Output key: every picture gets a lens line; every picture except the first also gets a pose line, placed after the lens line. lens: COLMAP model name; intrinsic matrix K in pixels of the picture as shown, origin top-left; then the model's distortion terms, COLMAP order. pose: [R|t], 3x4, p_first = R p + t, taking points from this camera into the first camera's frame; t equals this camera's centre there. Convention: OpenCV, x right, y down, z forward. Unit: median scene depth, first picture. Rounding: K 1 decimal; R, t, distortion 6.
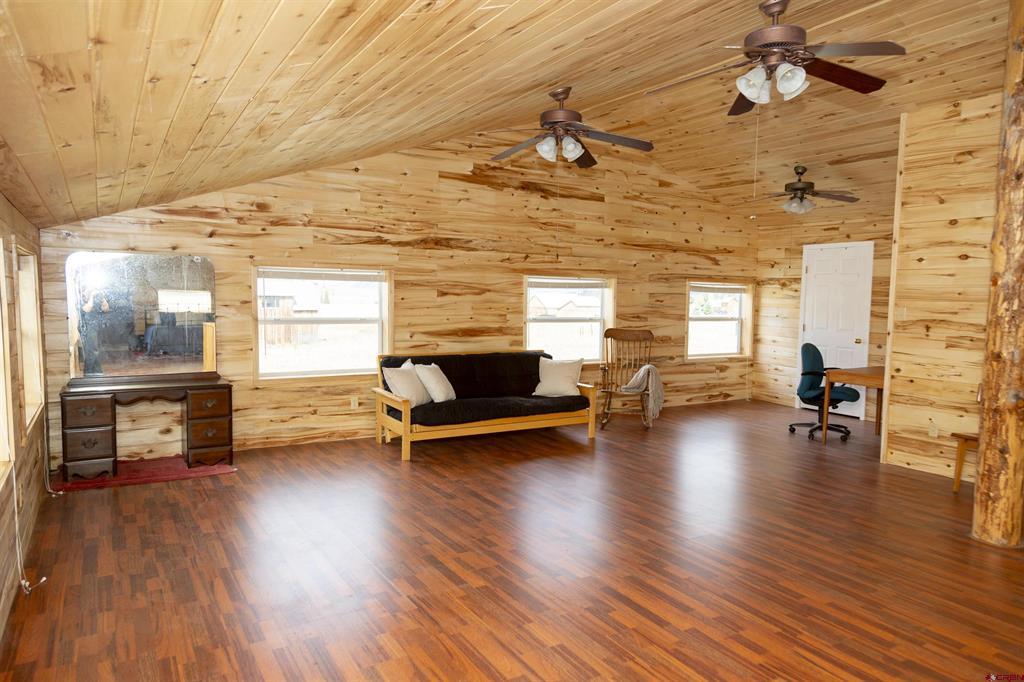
lens RADIAL K [[672.9, 0, 527.2], [0, 672.9, 337.8], [0, 0, 1]] dist [0.008392, 0.009428]
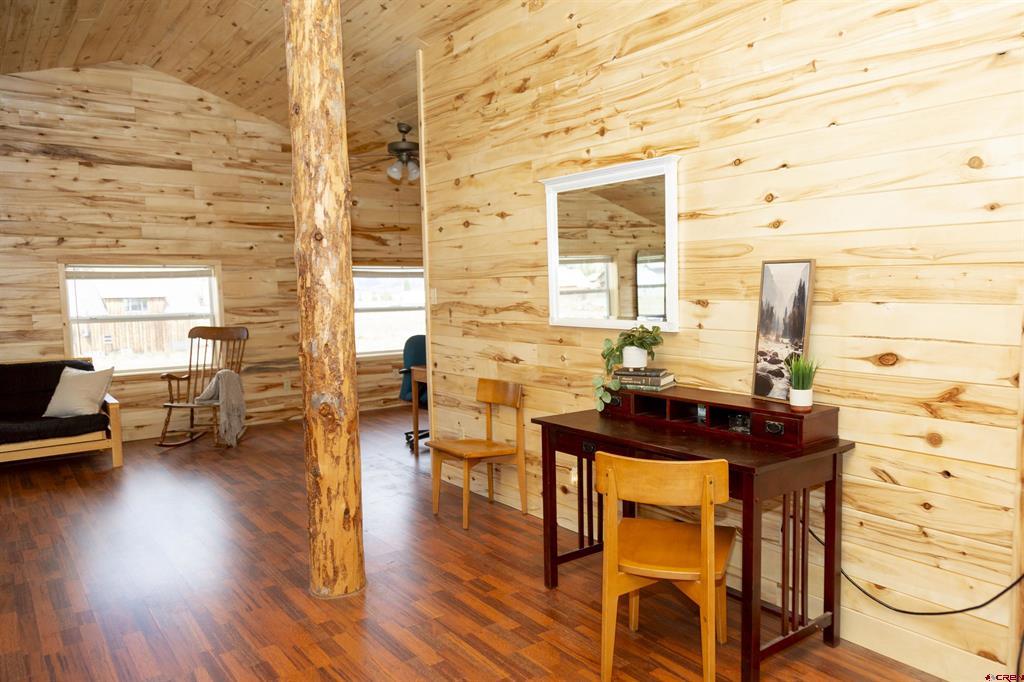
lens RADIAL K [[718.2, 0, 558.4], [0, 718.2, 343.2], [0, 0, 1]] dist [0.003824, 0.008620]
pose [[0.992060, -0.045117, 0.117396, 0.506374], [0.043122, 0.998880, 0.019474, 0.009352], [-0.118143, -0.014257, 0.992894, 0.095130]]
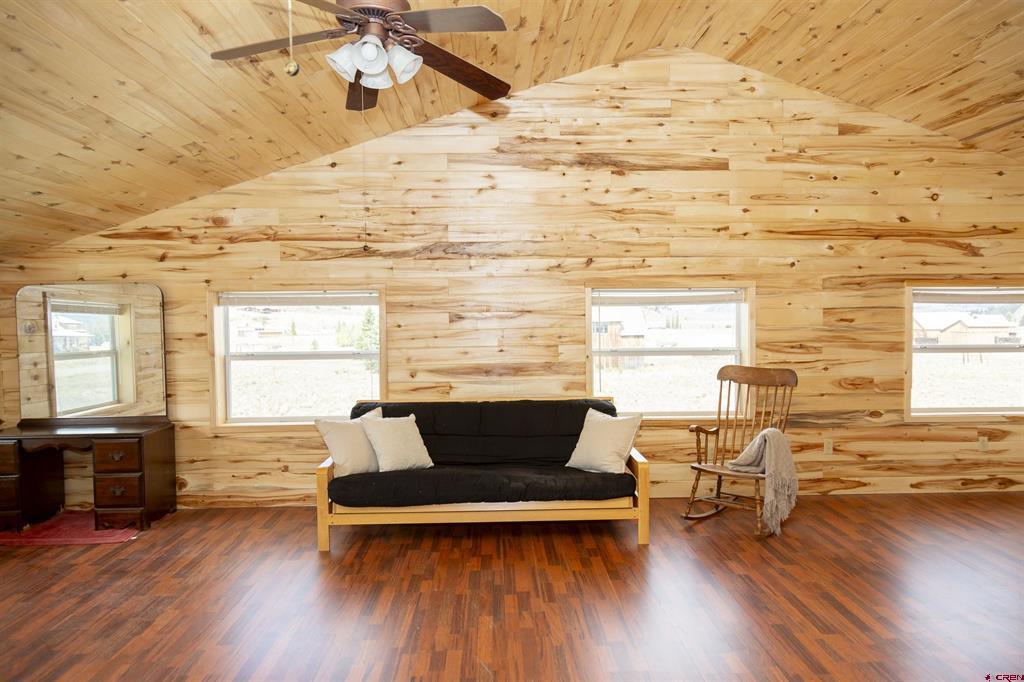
lens RADIAL K [[672.9, 0, 521.4], [0, 672.9, 340.9], [0, 0, 1]] dist [0.008392, 0.009428]
pose [[0.868291, -0.009129, -0.495971, 0.300570], [-0.006419, 0.999540, -0.029636, -0.018894], [0.496013, 0.028916, 0.867833, 0.391566]]
